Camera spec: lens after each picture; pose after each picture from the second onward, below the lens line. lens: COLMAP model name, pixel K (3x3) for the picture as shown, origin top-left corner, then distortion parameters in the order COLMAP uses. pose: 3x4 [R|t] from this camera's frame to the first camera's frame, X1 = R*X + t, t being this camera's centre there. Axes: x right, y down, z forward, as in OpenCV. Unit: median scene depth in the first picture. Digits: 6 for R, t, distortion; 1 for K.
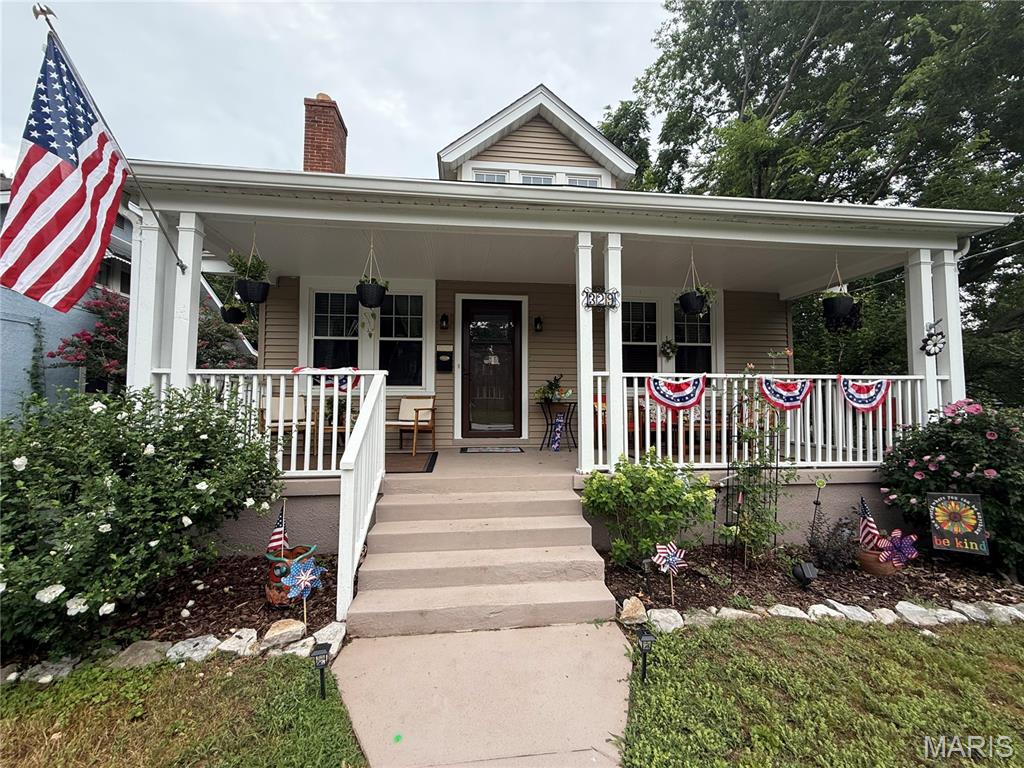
lens RADIAL K [[413.2, 0, 512.0], [0, 413.2, 384.0], [0, 0, 1]] dist [-0.006613, 0.000607]
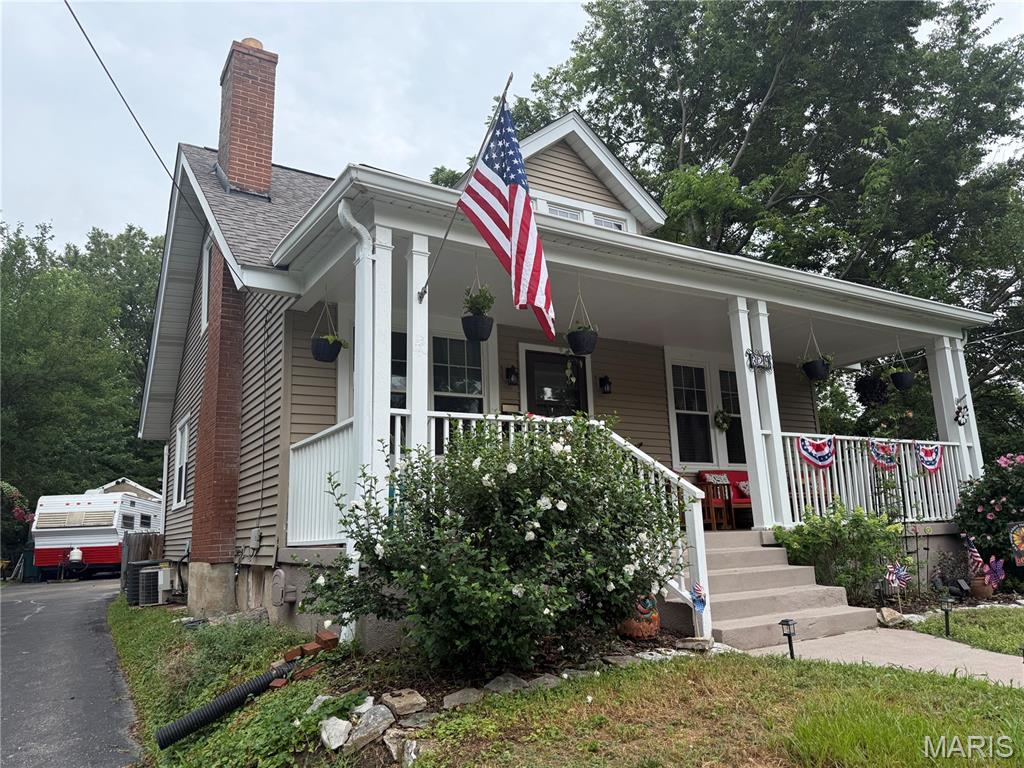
lens RADIAL K [[725.5, 0, 512.0], [0, 725.5, 384.0], [0, 0, 1]] dist [-0.002915, -0.007438]
pose [[0.909431, 0.049996, 0.412838, -1.018122], [0.018902, 0.986751, -0.161137, 0.124165], [-0.415424, 0.154346, 0.896437, -0.346057]]
